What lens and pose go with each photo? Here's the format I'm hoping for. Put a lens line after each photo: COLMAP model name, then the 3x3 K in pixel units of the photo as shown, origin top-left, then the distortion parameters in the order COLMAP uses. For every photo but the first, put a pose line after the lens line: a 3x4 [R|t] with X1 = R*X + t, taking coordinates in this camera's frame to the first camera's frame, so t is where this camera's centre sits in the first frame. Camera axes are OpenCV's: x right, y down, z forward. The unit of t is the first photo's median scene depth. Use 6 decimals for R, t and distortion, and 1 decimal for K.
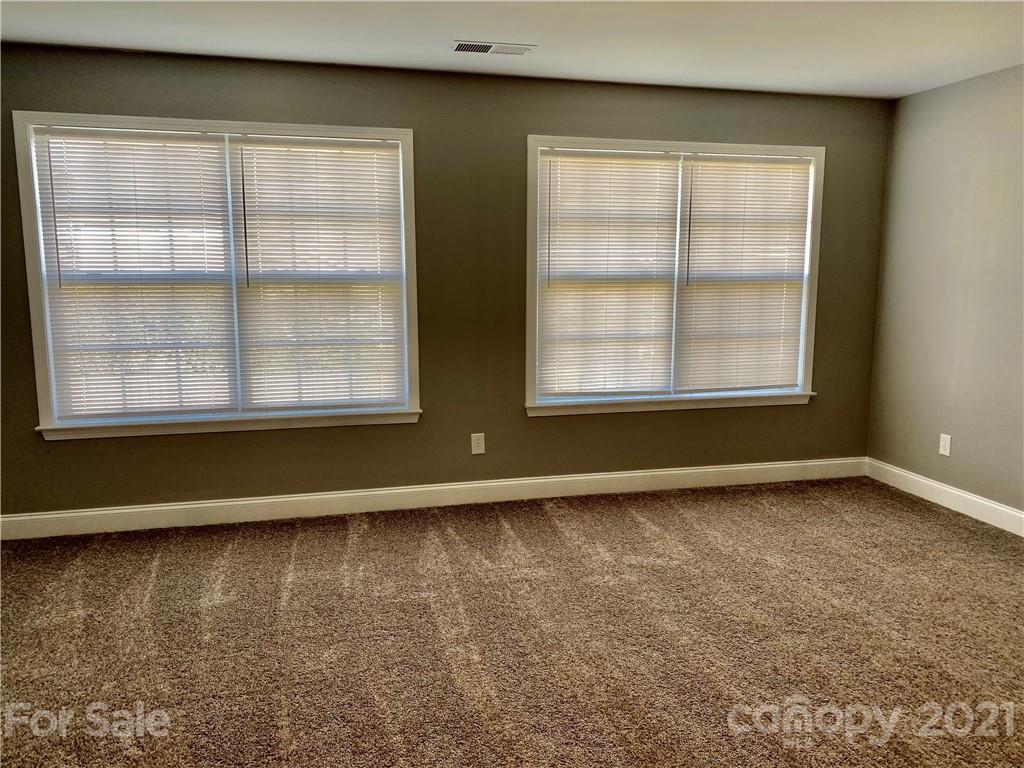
lens RADIAL K [[773.6, 0, 519.7], [0, 773.6, 378.9], [0, 0, 1]] dist [0.166014, -0.329050]
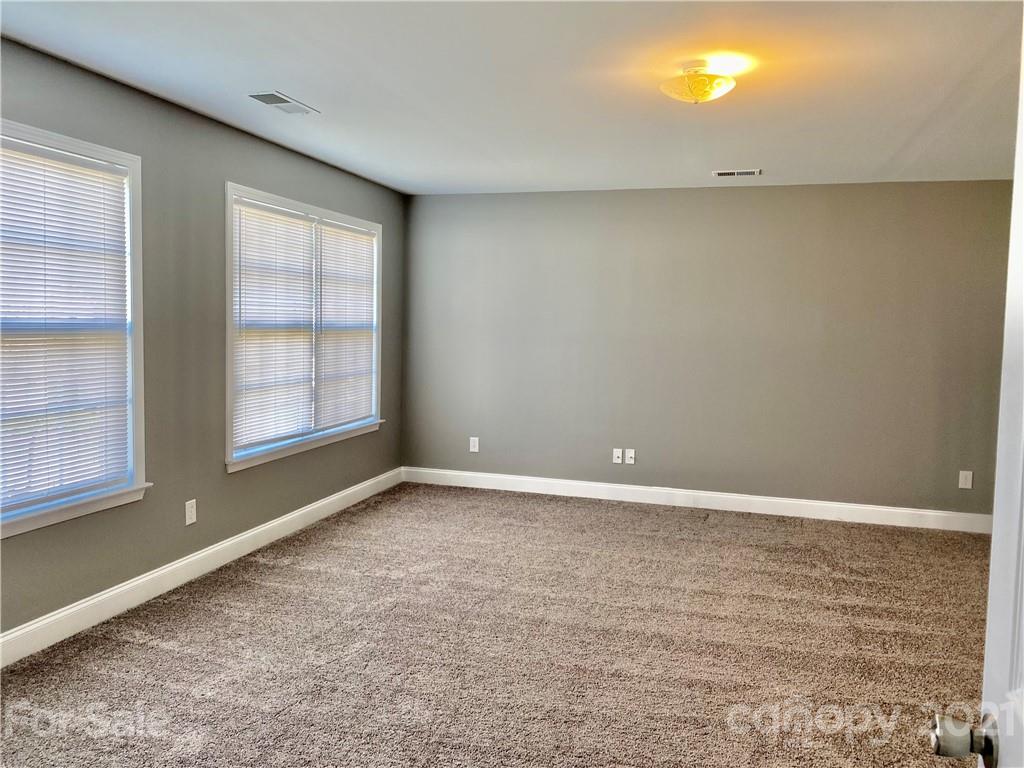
lens RADIAL K [[763.7, 0, 507.6], [0, 763.7, 377.8], [0, 0, 1]] dist [0.045653, -0.053142]
pose [[0.531385, -0.057145, 0.845201, -0.589638], [0.109322, 0.994005, -0.001526, -0.027592], [-0.840047, 0.093210, 0.534447, 0.207499]]
